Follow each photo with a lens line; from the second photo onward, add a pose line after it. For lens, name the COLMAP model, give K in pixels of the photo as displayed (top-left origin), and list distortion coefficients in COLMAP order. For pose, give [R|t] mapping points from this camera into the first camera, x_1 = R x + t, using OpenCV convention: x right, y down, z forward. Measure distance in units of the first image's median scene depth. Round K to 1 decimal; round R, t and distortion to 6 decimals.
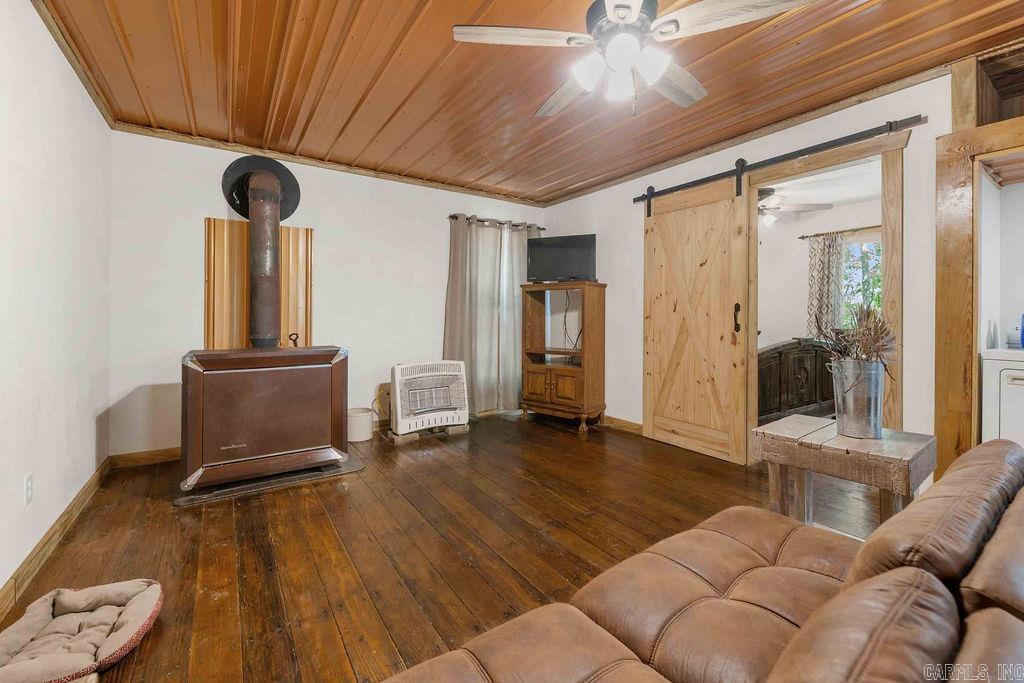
lens RADIAL K [[428.1, 0, 511.5], [0, 428.1, 315.7], [0, 0, 1]] dist [-0.002633, -0.000508]
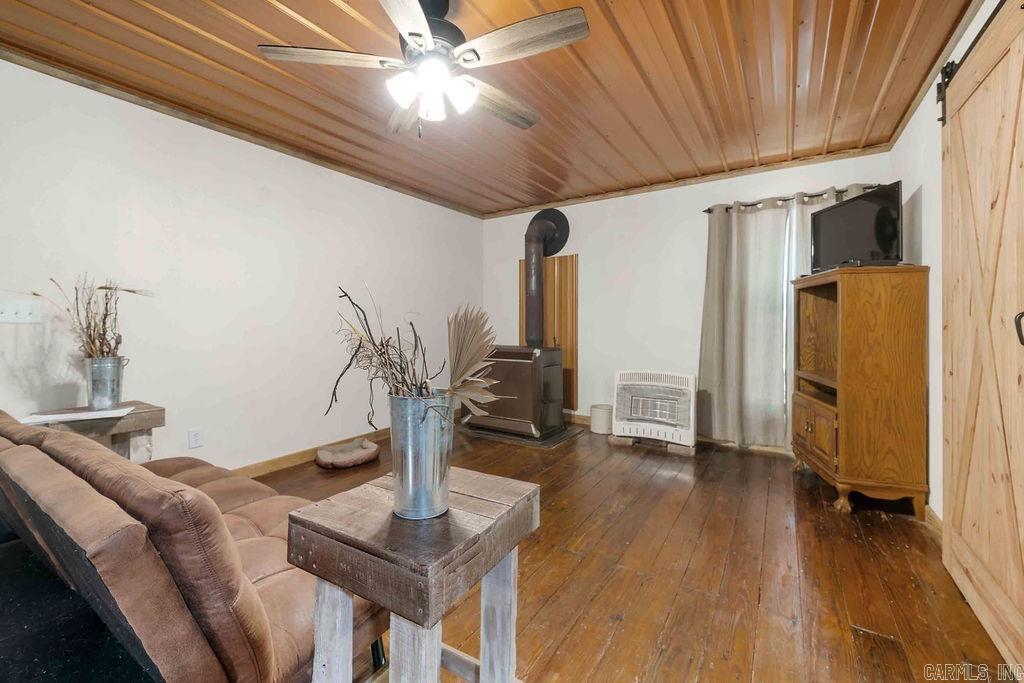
lens RADIAL K [[416.3, 0, 508.3], [0, 416.3, 316.7], [0, 0, 1]] dist [0.000727, -0.000124]
pose [[0.383291, -0.014781, -0.923509, 0.557057], [0.002440, 0.999885, -0.014991, -0.001584], [0.923624, 0.003493, 0.383283, 0.332786]]
